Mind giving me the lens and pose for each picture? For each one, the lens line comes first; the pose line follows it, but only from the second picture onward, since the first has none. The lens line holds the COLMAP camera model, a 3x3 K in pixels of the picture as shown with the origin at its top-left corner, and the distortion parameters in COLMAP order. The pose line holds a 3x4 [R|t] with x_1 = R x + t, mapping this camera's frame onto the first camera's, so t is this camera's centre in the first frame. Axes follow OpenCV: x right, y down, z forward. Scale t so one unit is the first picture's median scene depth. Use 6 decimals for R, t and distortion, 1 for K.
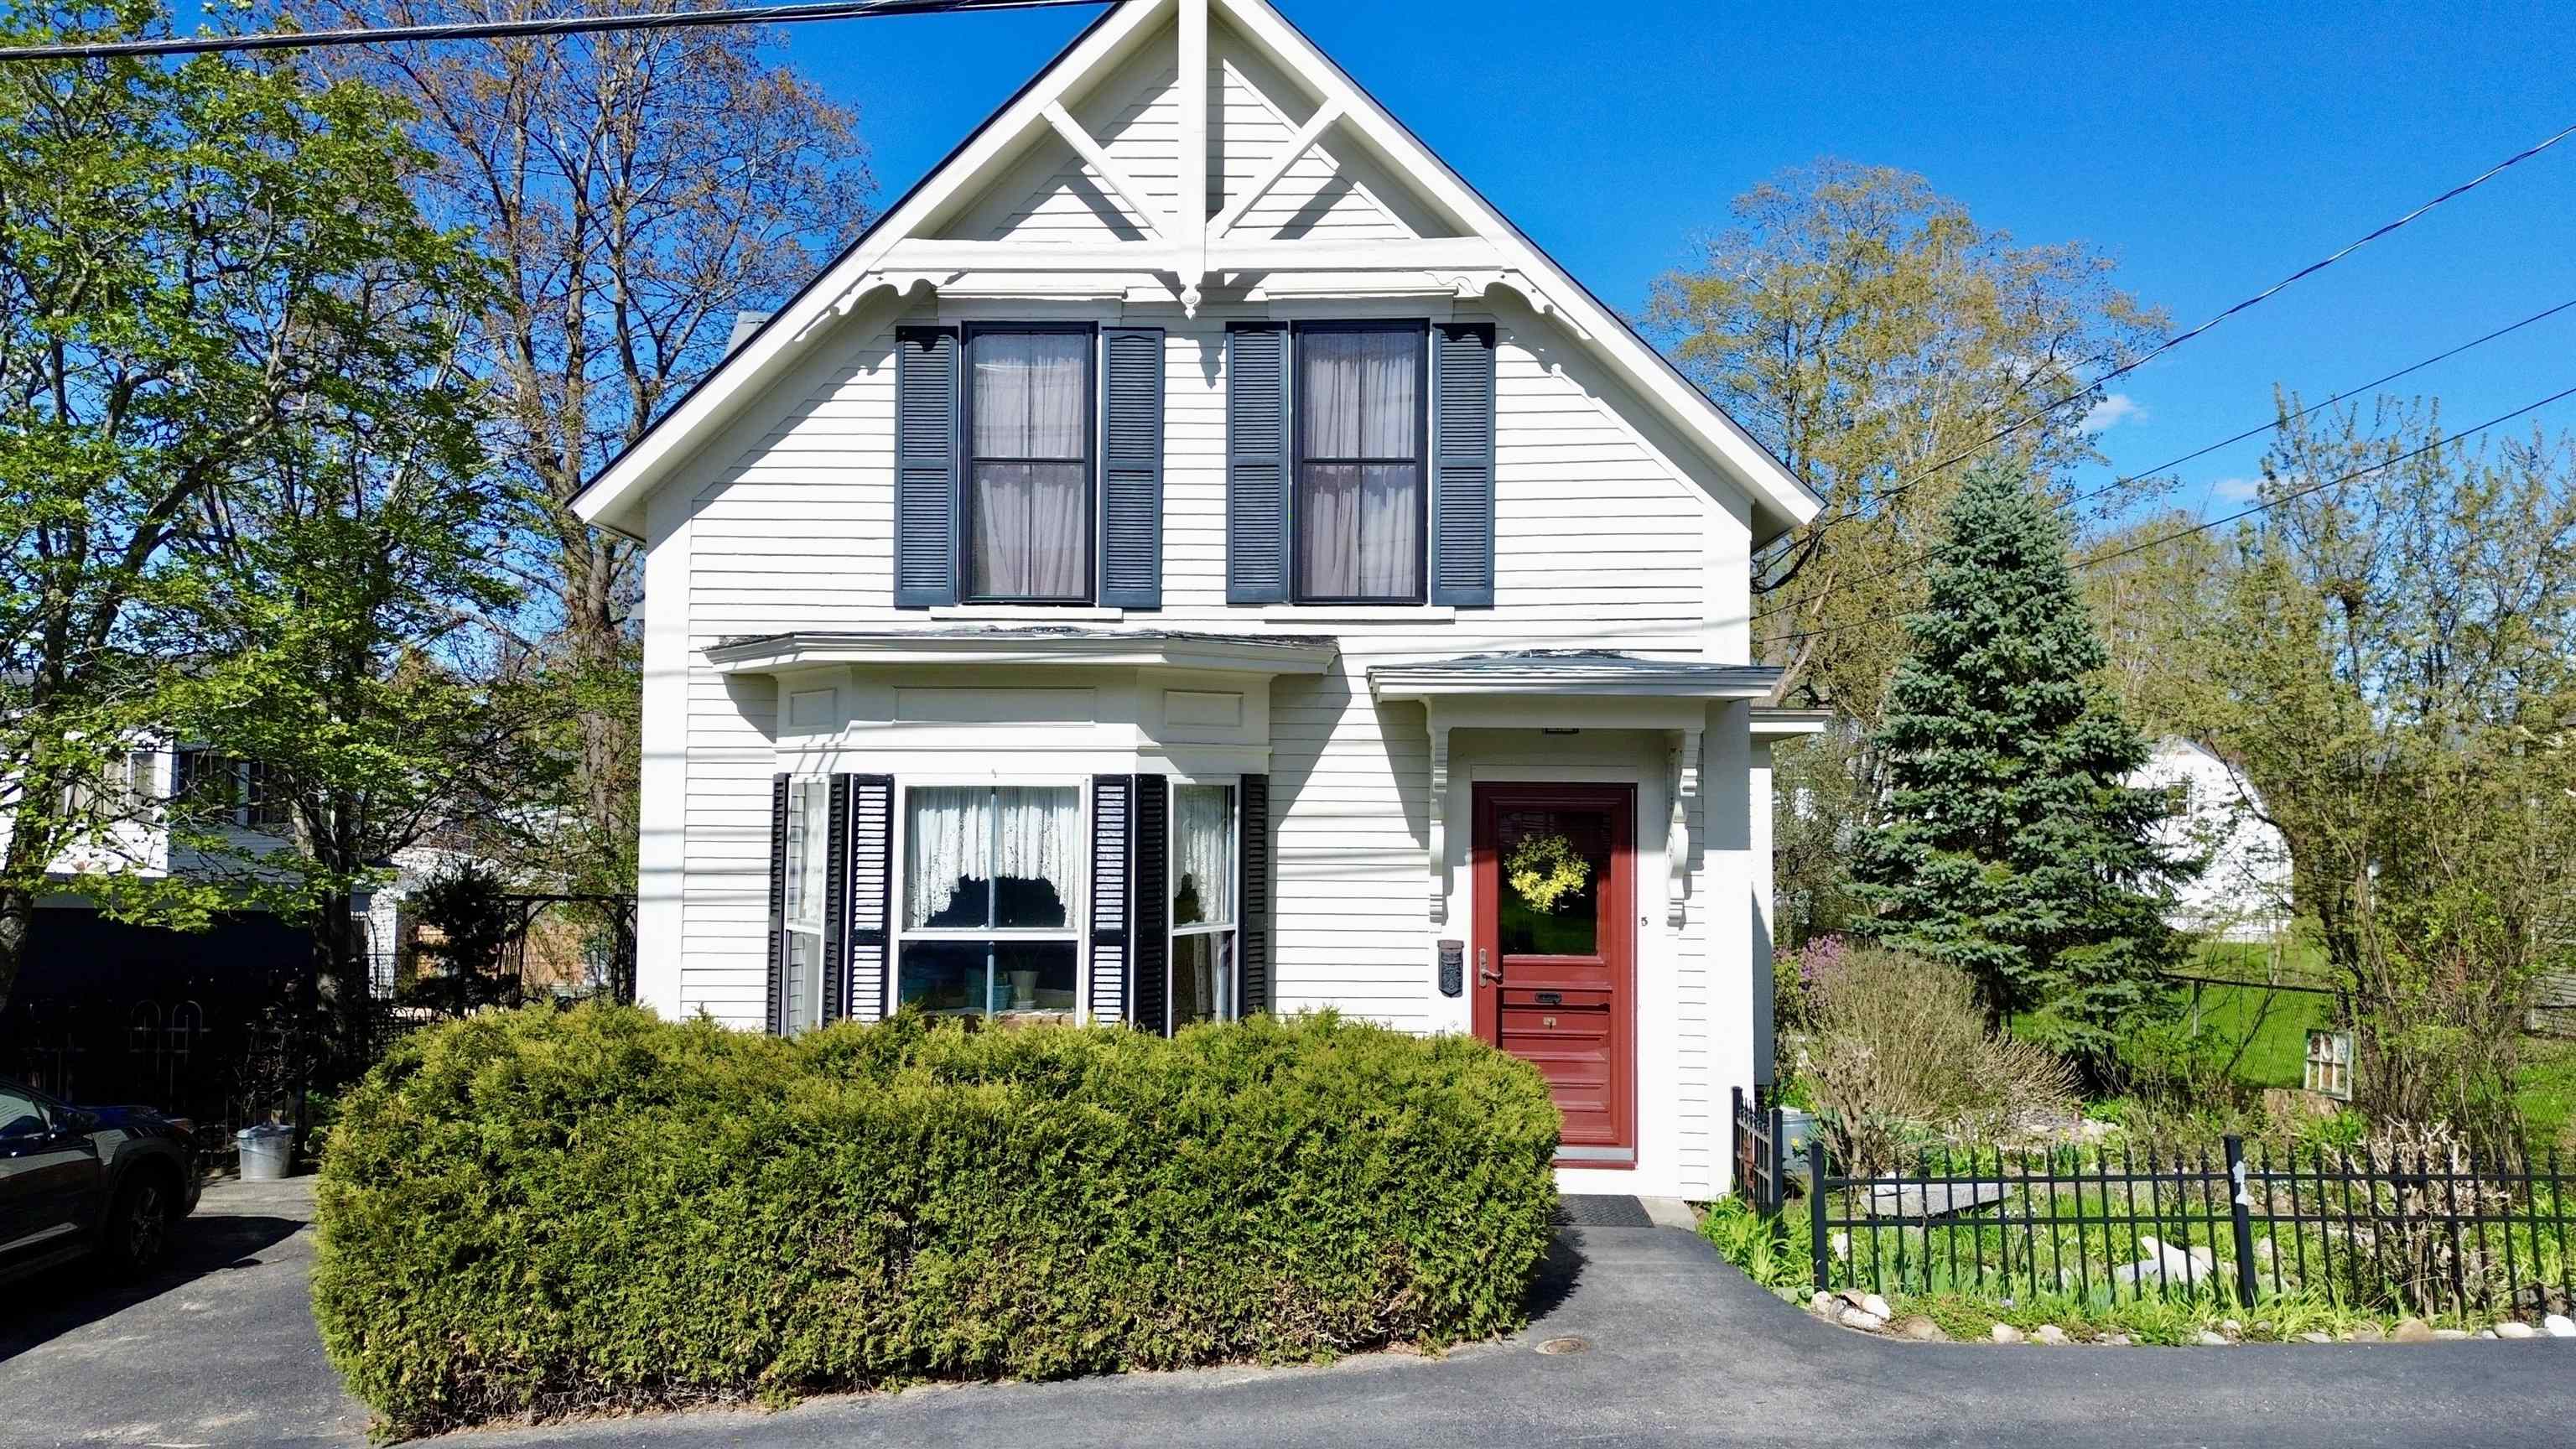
lens RADIAL K [[1840.7, 0, 1315.4], [0, 1840.7, 726.5], [0, 0, 1]] dist [0.090615, -0.001958]
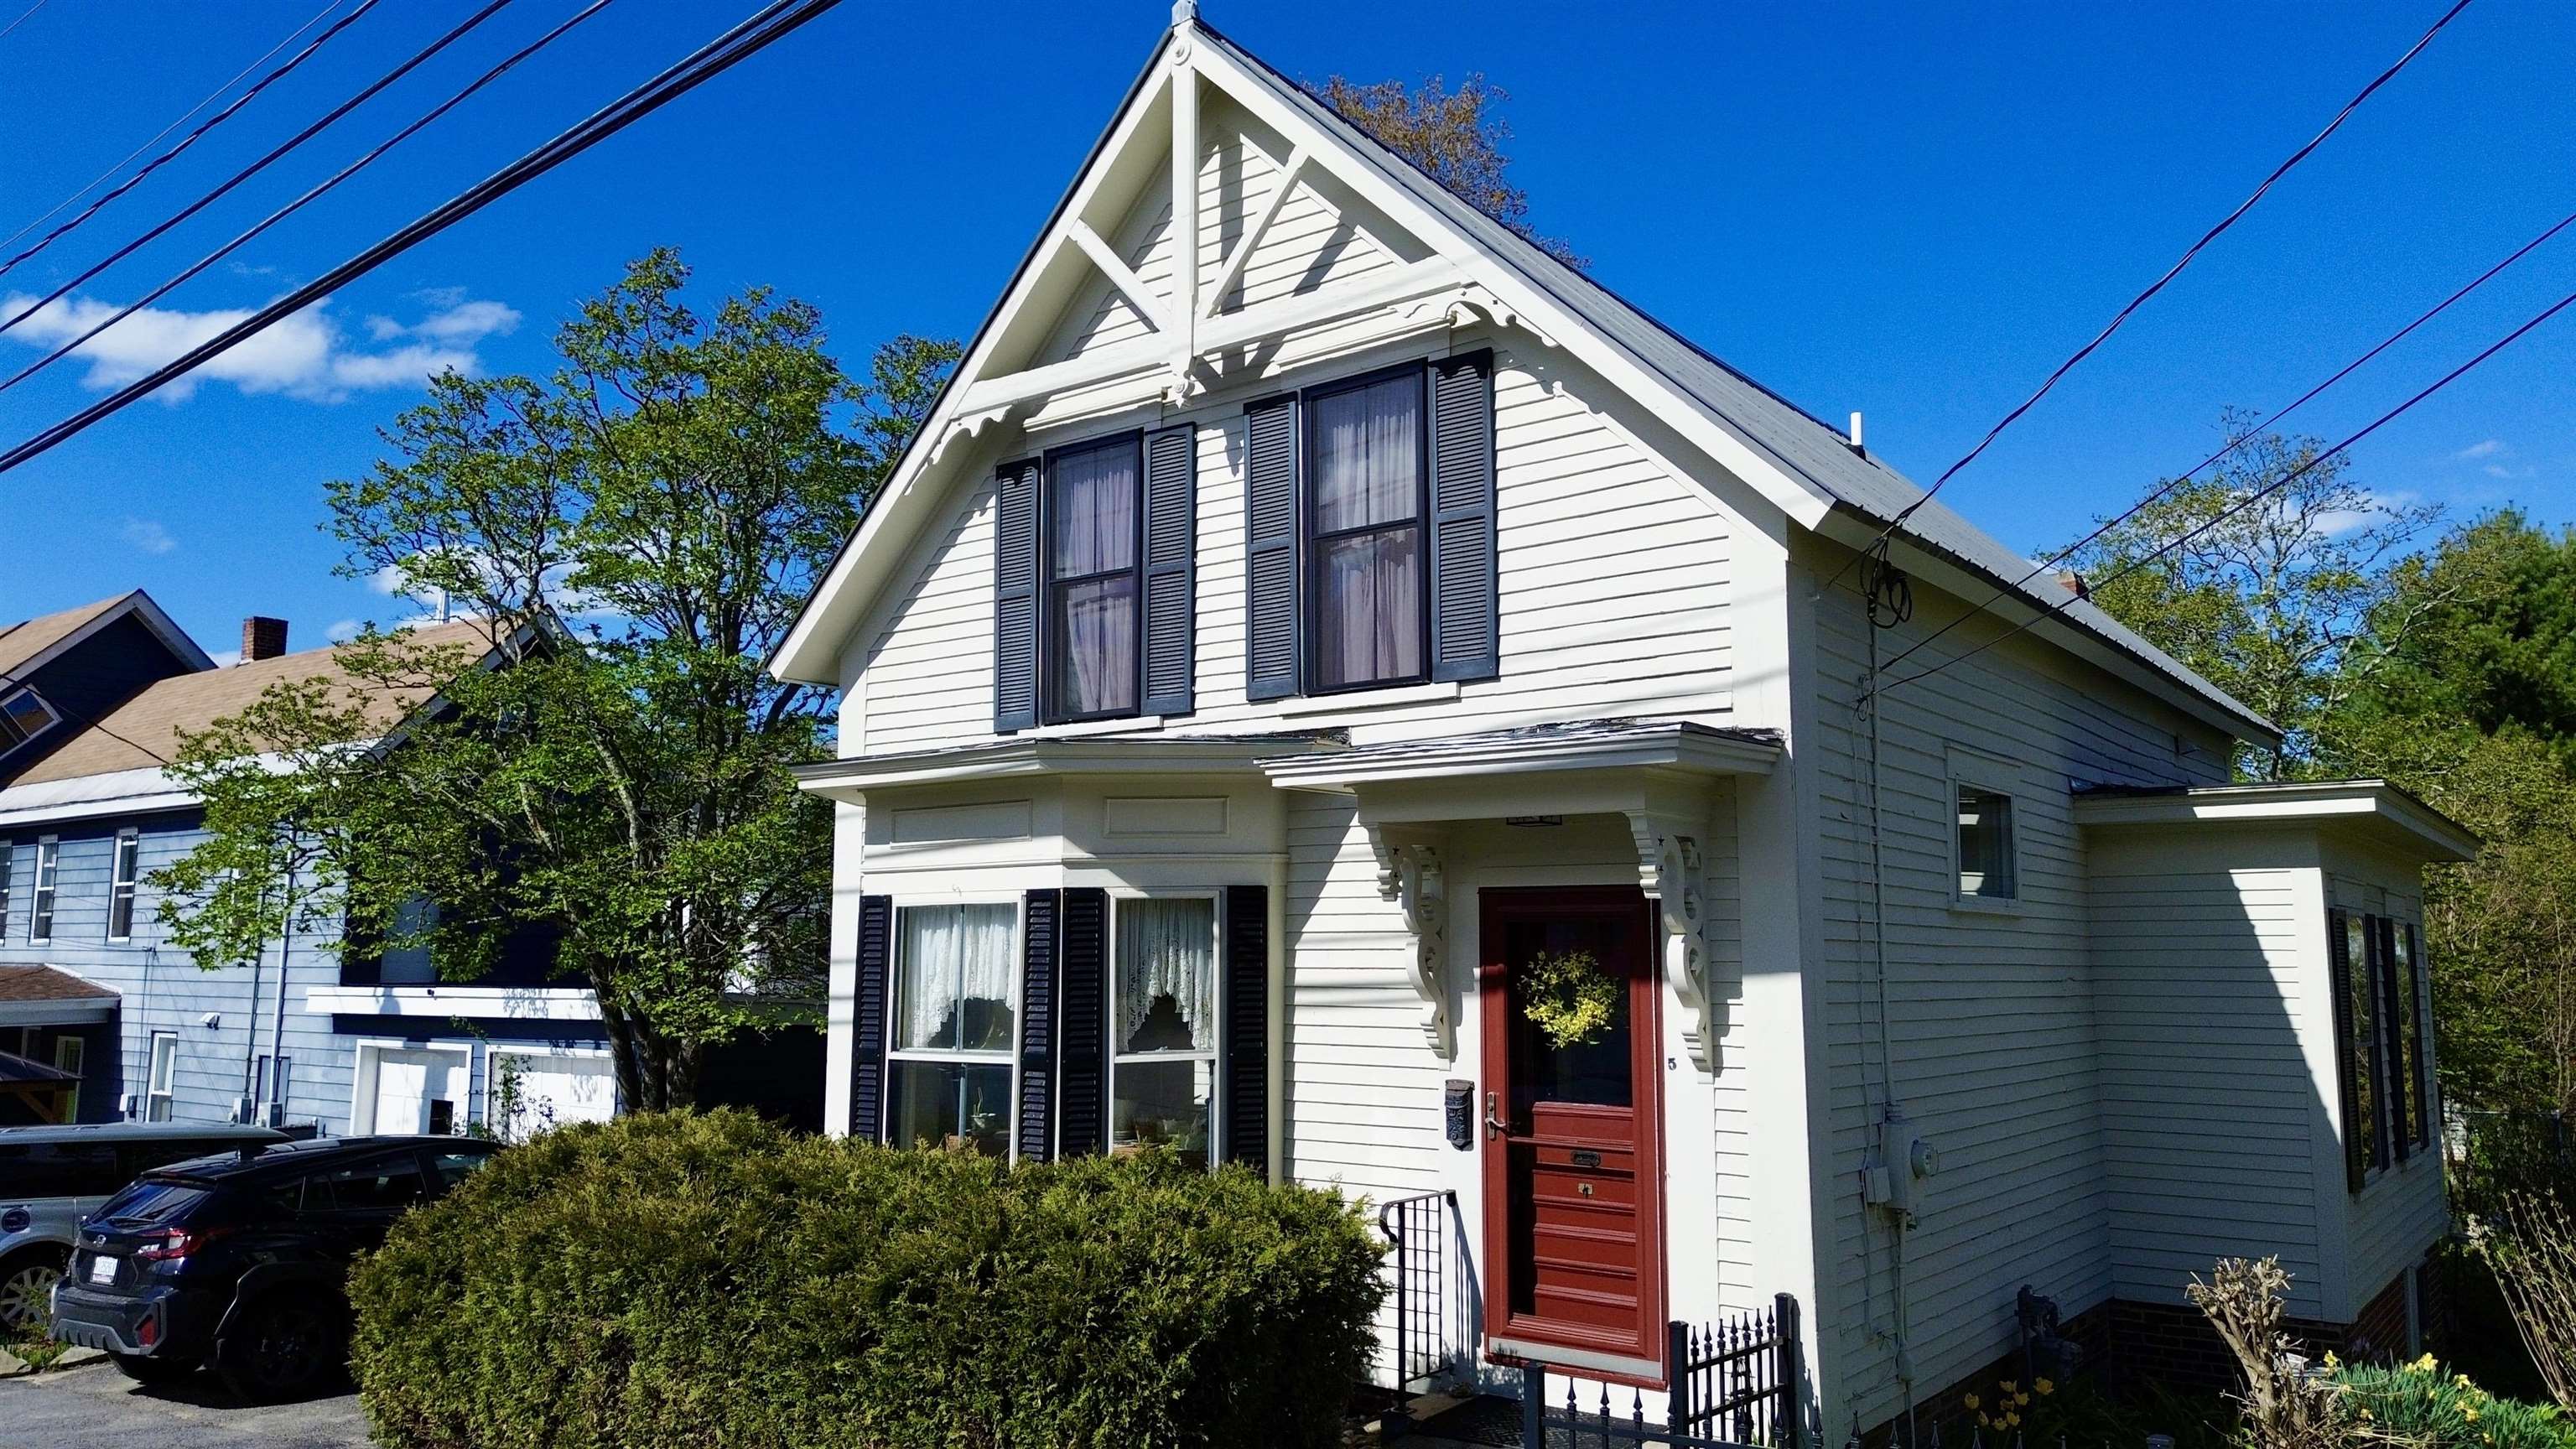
lens RADIAL K [[1840.7, 0, 1282.6], [0, 1840.7, 727.8], [0, 0, 1]] dist [0.090615, -0.001958]
pose [[0.806955, -0.078220, -0.585410, 0.504966], [0.031736, 0.995502, -0.089267, 0.028941], [0.589759, 0.053456, 0.805808, 0.267602]]
